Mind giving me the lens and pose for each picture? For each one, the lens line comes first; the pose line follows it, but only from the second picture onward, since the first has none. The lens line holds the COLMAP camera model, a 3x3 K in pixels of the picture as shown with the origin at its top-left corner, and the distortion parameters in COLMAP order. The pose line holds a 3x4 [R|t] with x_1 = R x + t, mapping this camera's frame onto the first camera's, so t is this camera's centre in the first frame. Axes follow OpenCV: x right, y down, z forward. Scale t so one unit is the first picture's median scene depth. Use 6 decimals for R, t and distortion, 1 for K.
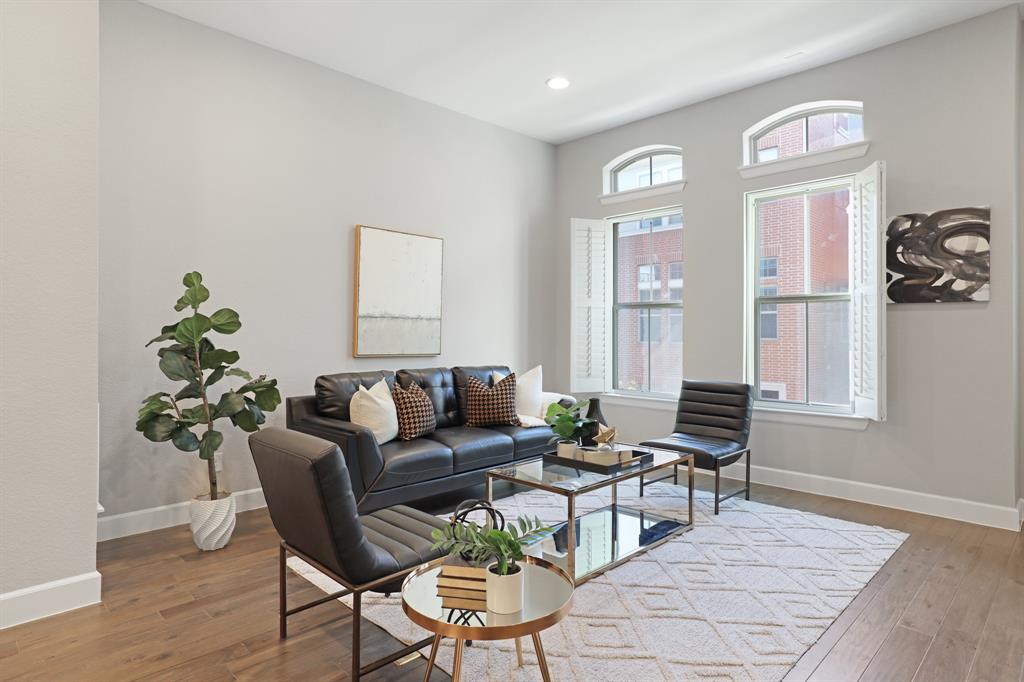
lens RADIAL K [[571.0, 0, 511.3], [0, 571.0, 333.9], [0, 0, 1]] dist [-0.021944, 0.006879]
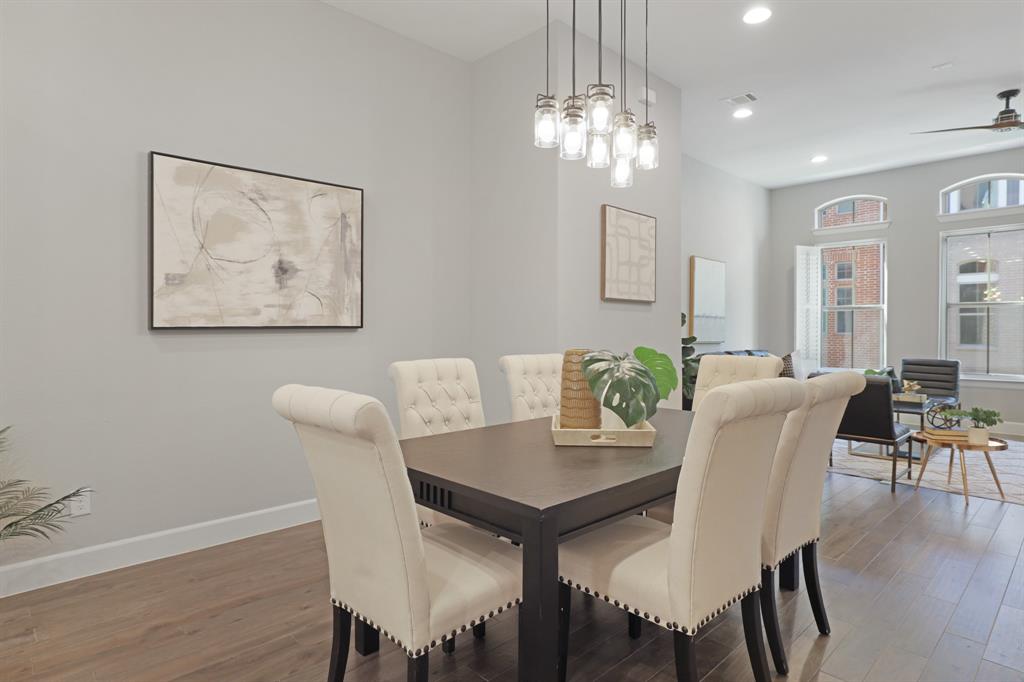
lens RADIAL K [[571.0, 0, 513.3], [0, 571.0, 340.9], [0, 0, 1]] dist [-0.021944, 0.006879]
pose [[0.999605, 0.005742, -0.027493, -0.703686], [-0.005273, 0.999840, 0.017096, 0.012758], [0.027587, -0.016944, 0.999476, -0.531276]]
